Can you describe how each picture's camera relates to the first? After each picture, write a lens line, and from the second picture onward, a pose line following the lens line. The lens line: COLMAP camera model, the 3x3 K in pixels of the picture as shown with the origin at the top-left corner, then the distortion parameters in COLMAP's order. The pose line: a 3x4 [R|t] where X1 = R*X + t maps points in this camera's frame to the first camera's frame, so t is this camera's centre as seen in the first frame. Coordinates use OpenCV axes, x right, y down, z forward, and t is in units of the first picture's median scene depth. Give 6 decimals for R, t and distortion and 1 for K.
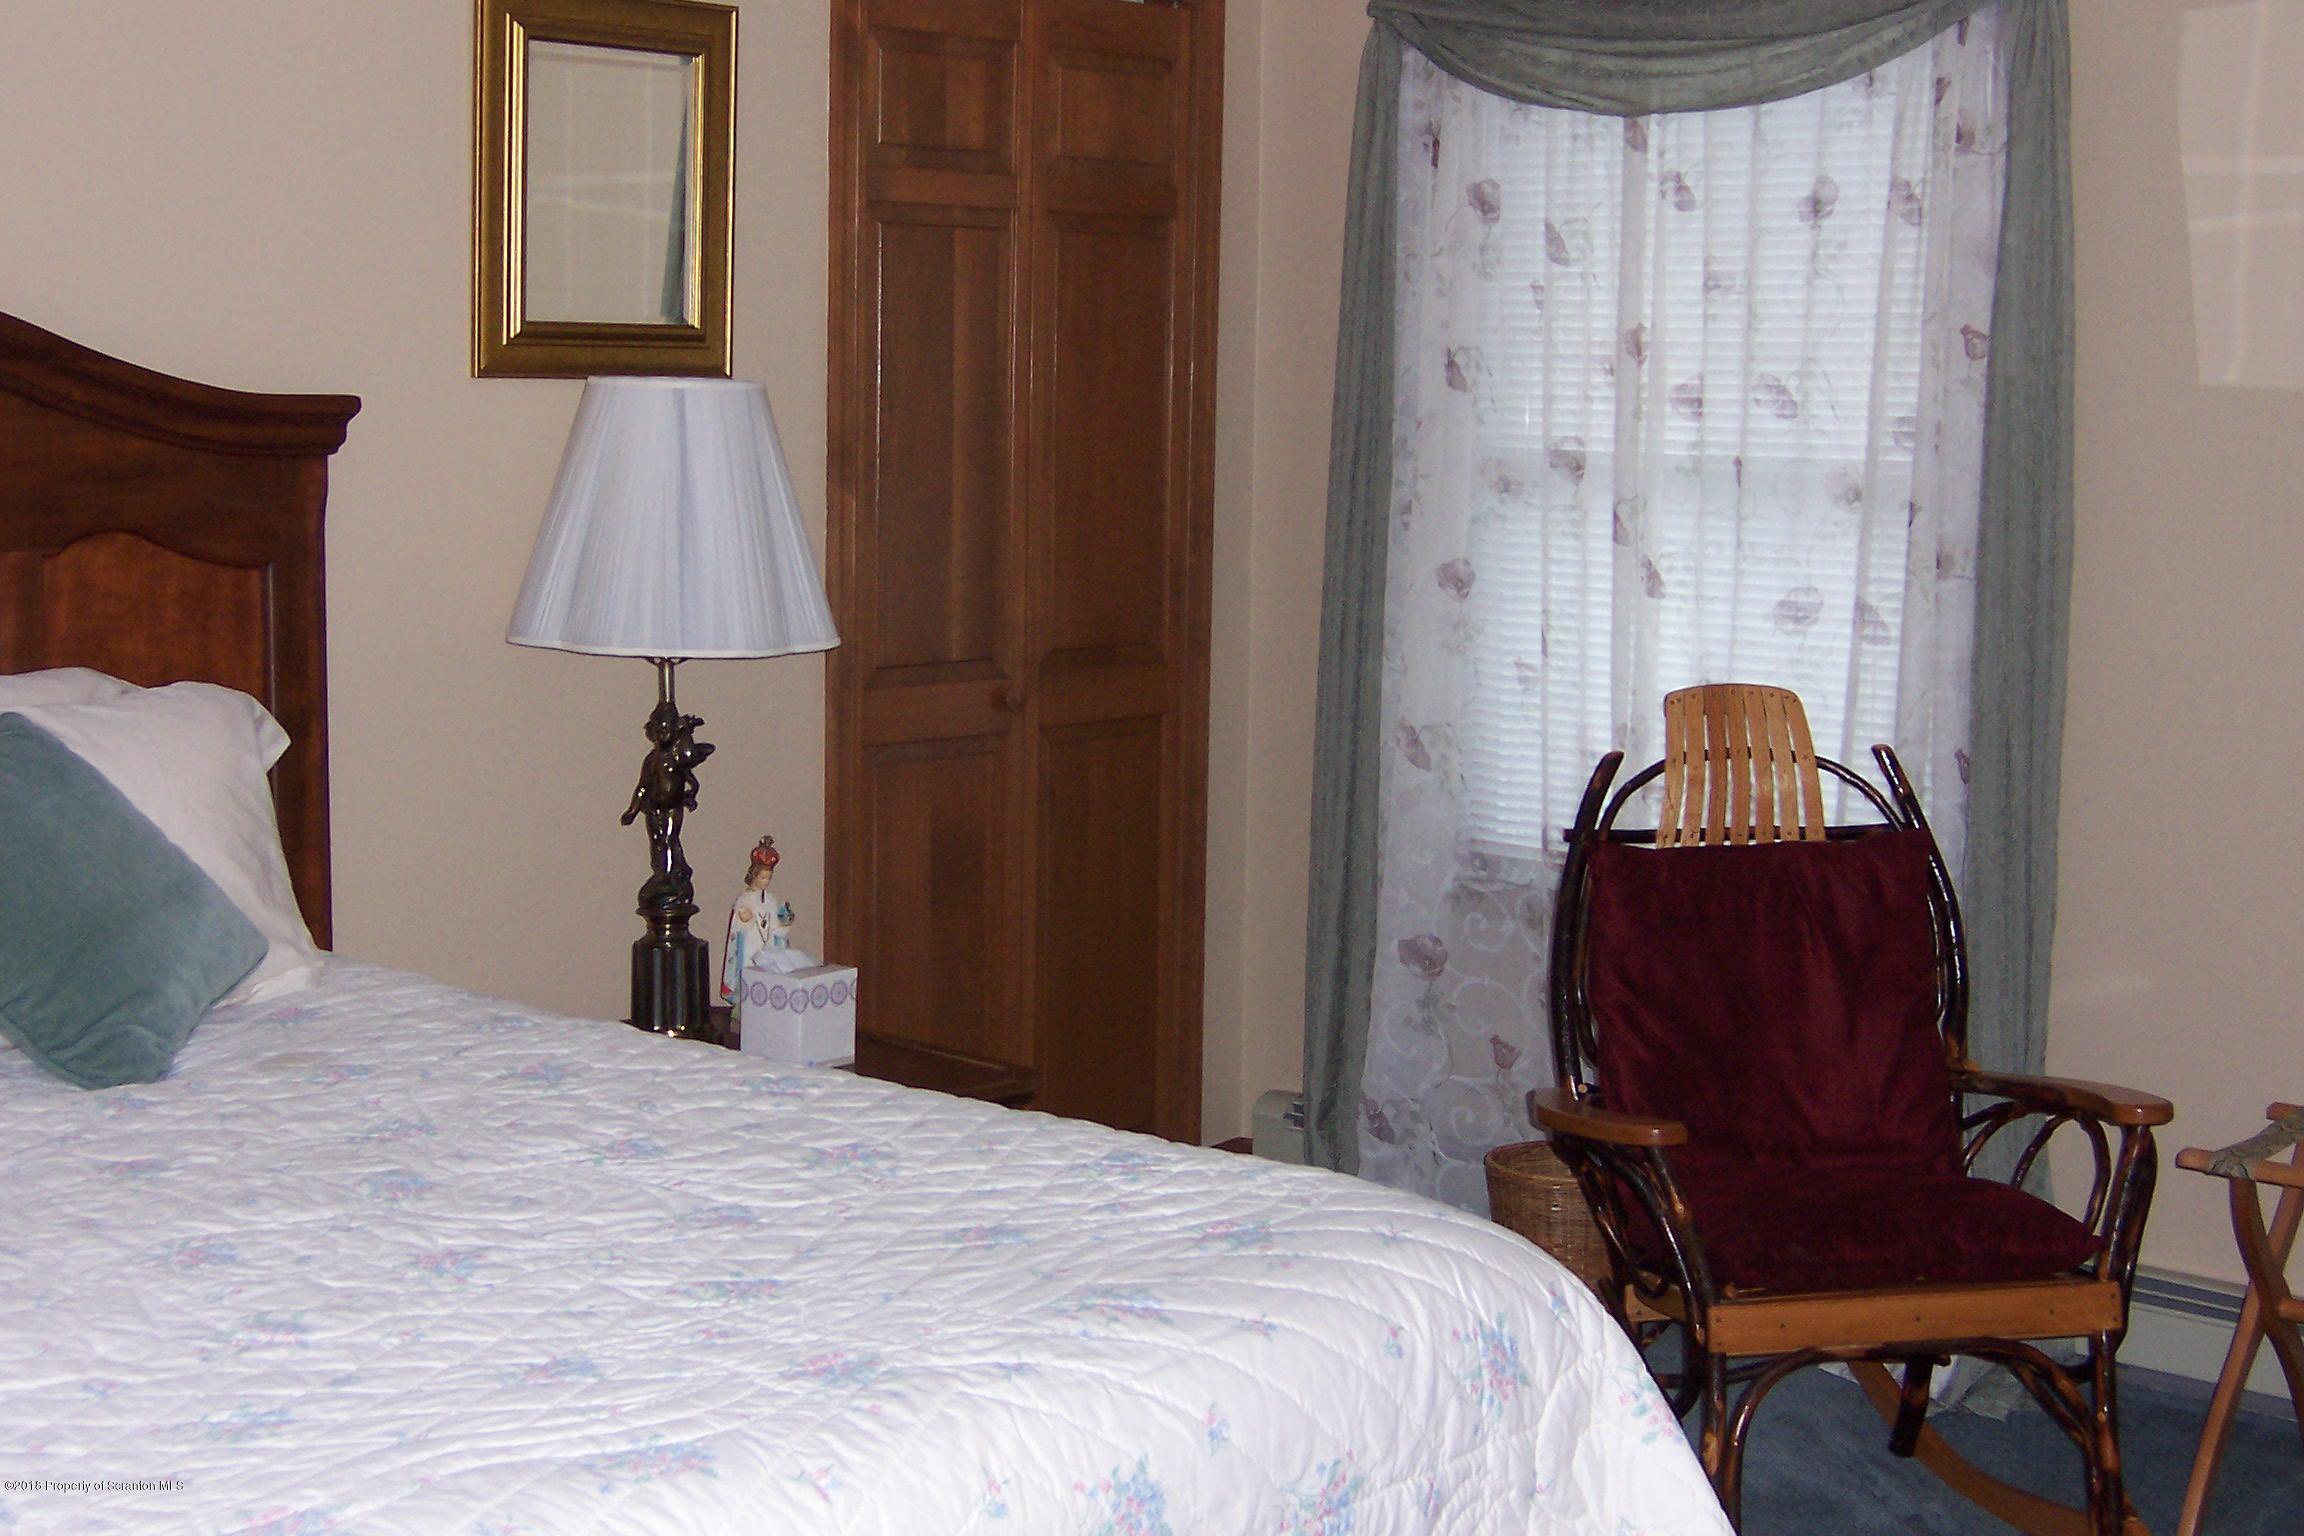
lens RADIAL K [[3091.0, 0, 1144.6], [0, 3091.0, 761.7], [0, 0, 1]] dist [0.002460, -0.562440]
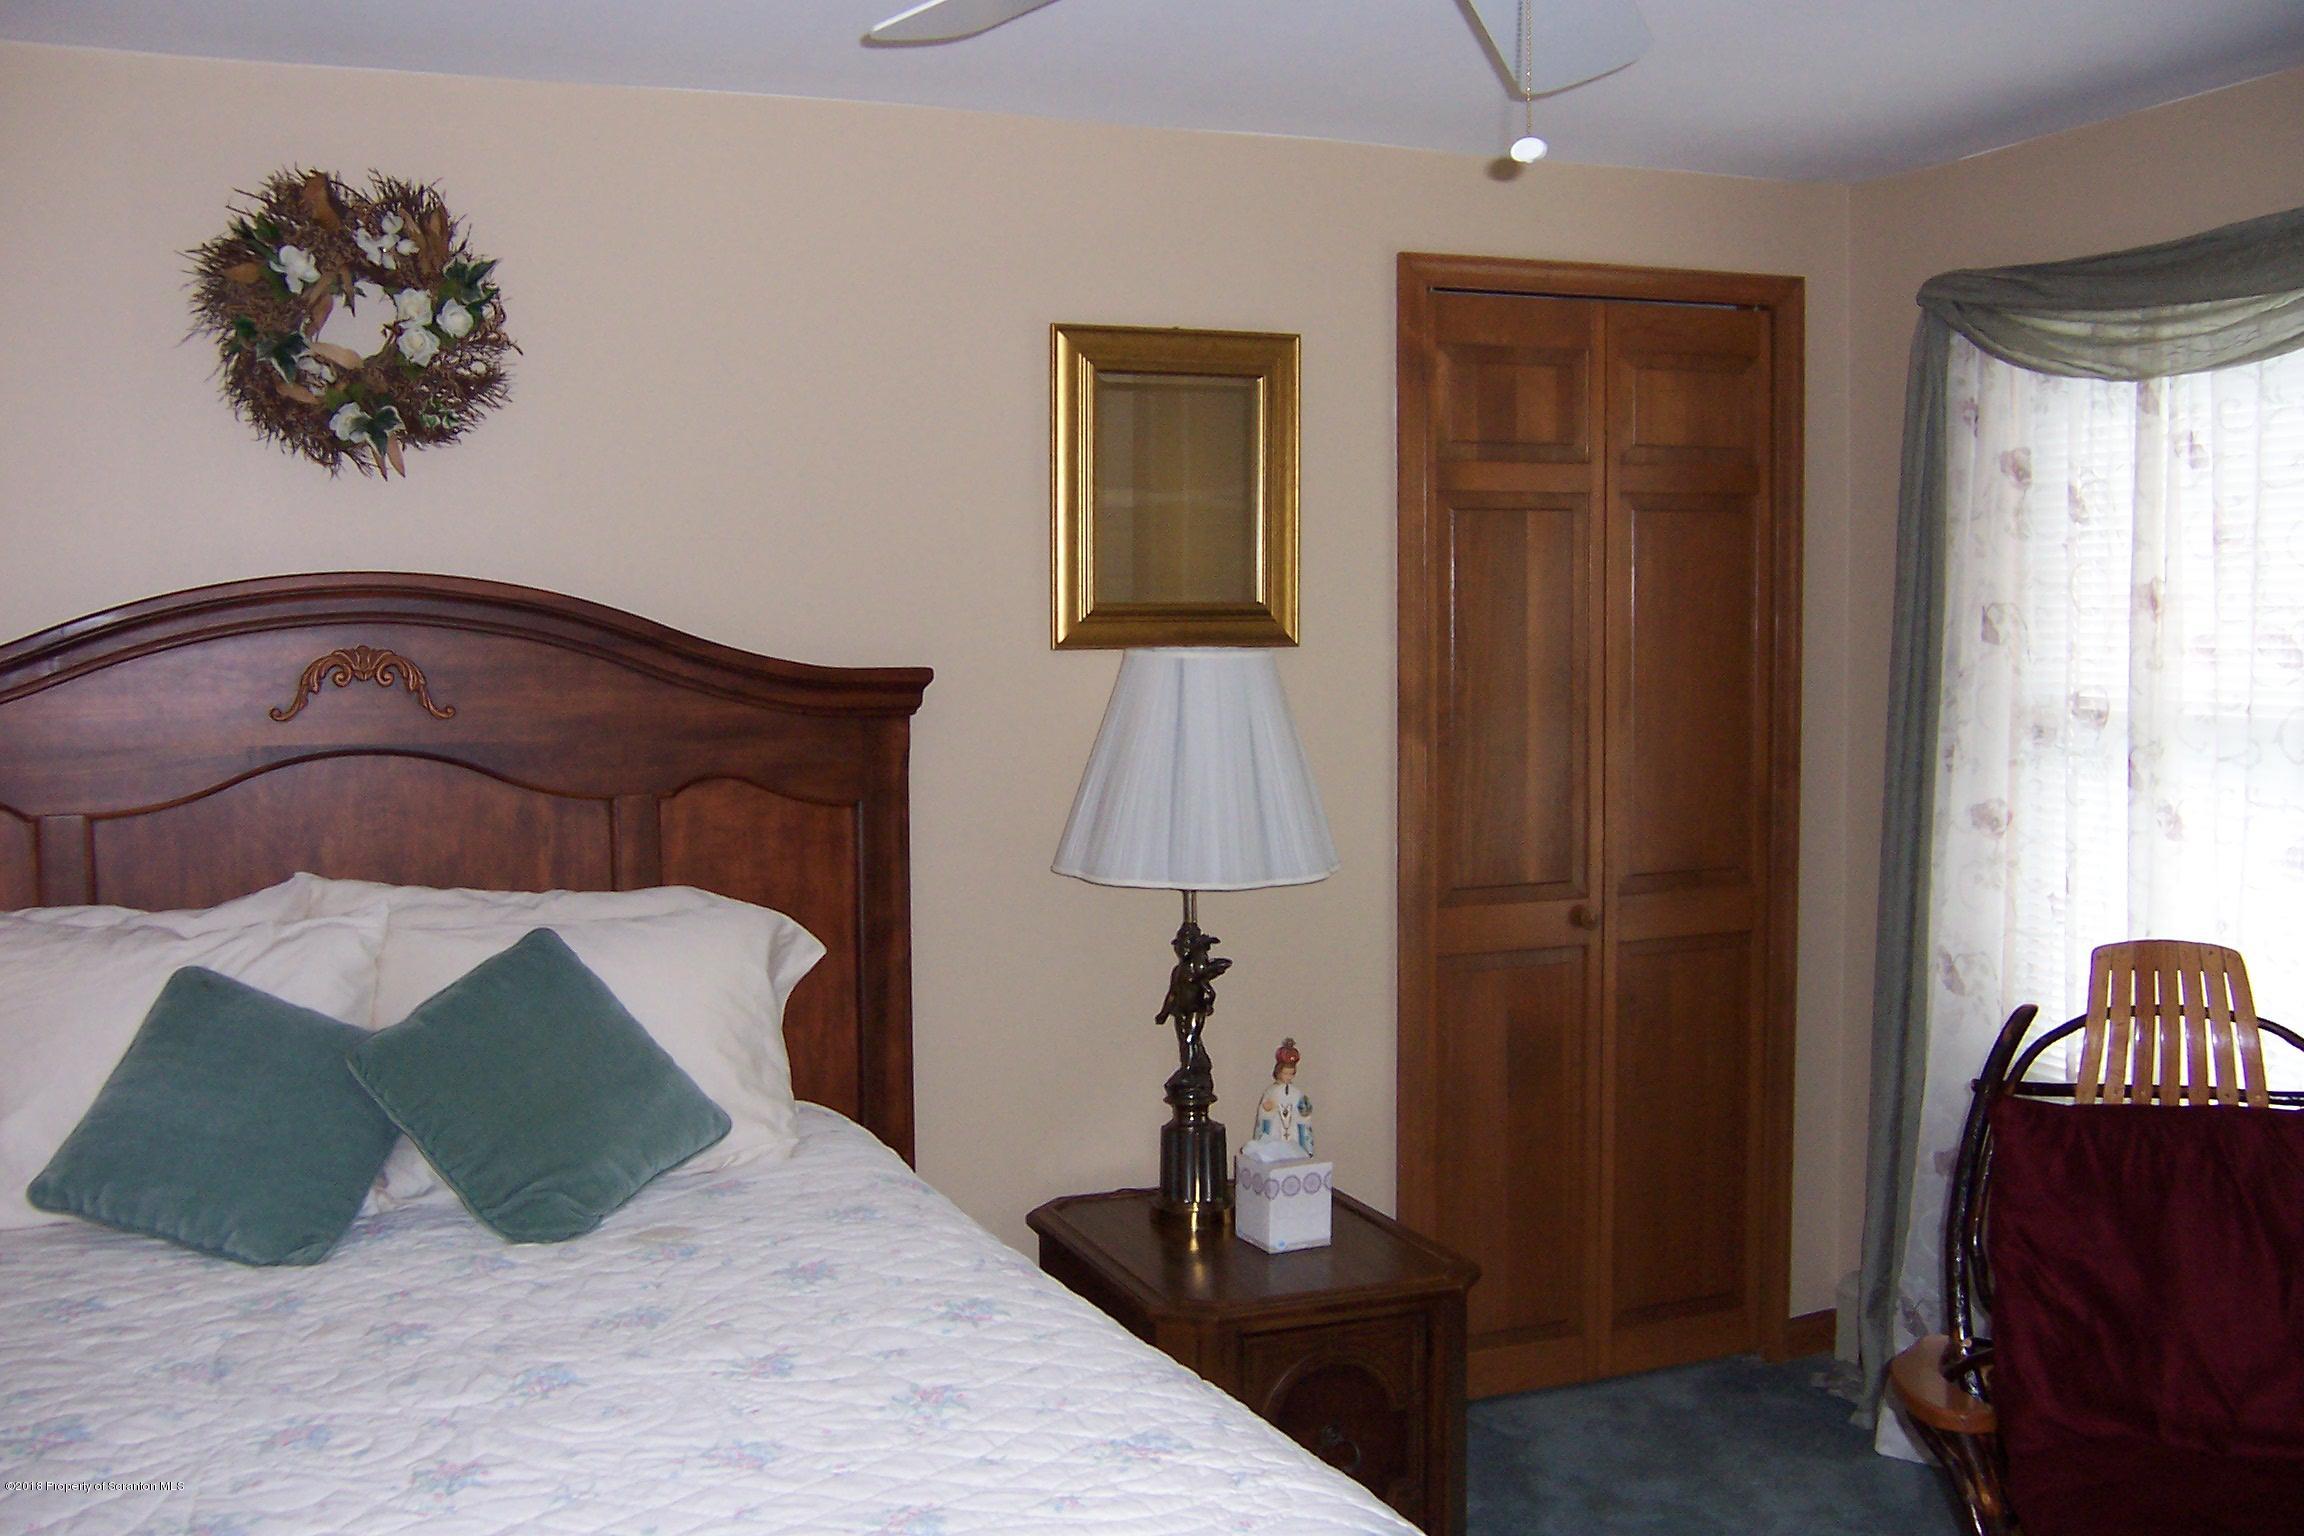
lens RADIAL K [[2261.2, 0, 1150.9], [0, 2261.2, 745.8], [0, 0, 1]] dist [-0.143908, 0.239874]
pose [[0.906079, 0.002519, -0.423101, 0.172374], [-0.030929, 0.997701, -0.060294, -0.030074], [0.421976, 0.067717, 0.904074, 0.187334]]
